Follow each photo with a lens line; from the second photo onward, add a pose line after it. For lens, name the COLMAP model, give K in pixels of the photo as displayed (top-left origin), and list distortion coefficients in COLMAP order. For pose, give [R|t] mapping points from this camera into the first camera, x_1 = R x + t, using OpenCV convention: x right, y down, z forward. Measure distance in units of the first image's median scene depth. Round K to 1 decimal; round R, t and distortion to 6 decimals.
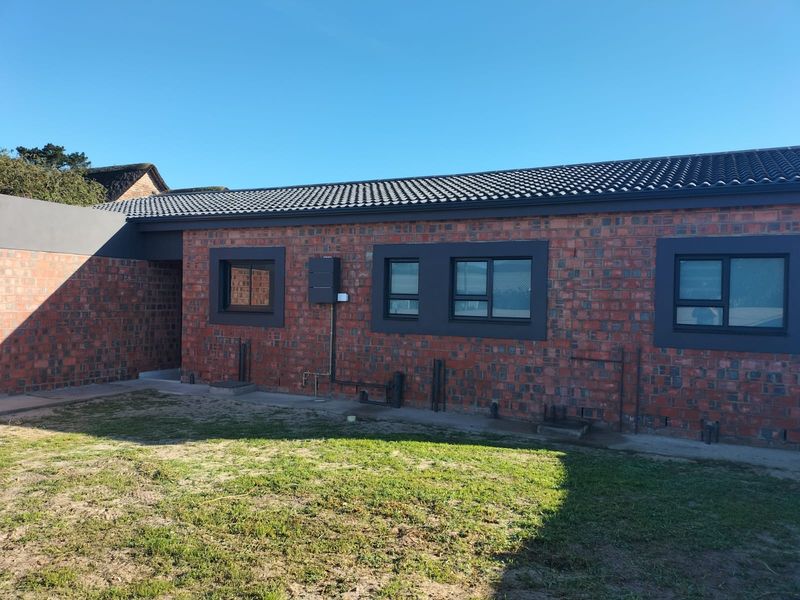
lens RADIAL K [[631.3, 0, 399.6], [0, 631.3, 310.3], [0, 0, 1]] dist [0.082655, -0.005393]
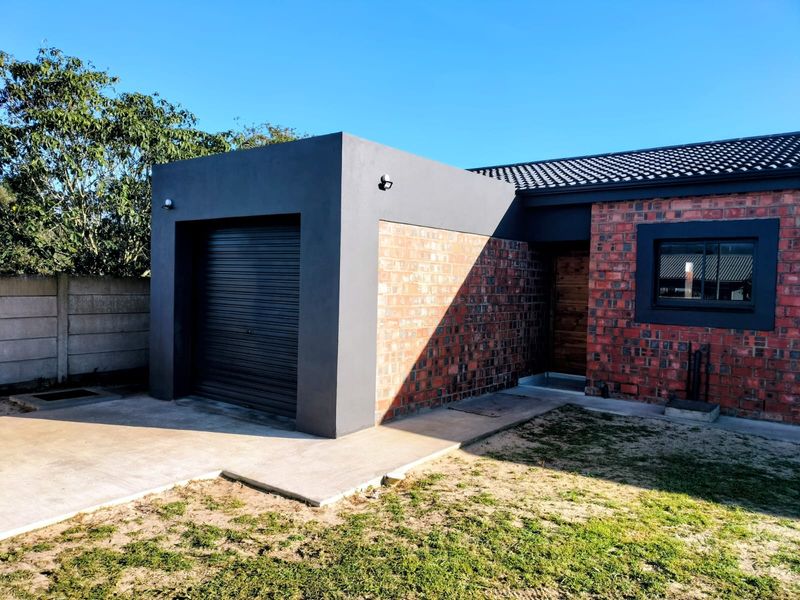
lens RADIAL K [[606.5, 0, 397.6], [0, 606.5, 304.2], [0, 0, 1]] dist [0.082914, -0.071583]
pose [[0.984070, 0.010325, -0.177481, -0.444888], [-0.007435, 0.999829, 0.016945, -0.010972], [0.177626, -0.015356, 0.983978, 0.212674]]
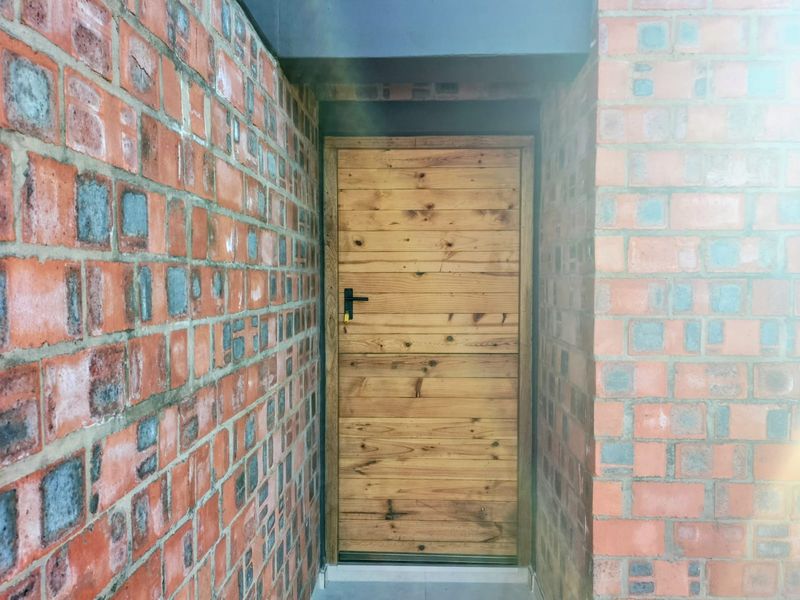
lens RADIAL K [[606.5, 0, 397.6], [0, 606.5, 304.2], [0, 0, 1]] dist [0.082914, -0.071583]
pose [[0.900041, -0.037958, 0.434148, -0.467471], [0.025933, 0.999099, 0.033592, -0.017569], [-0.435032, -0.018975, 0.900215, 0.883447]]
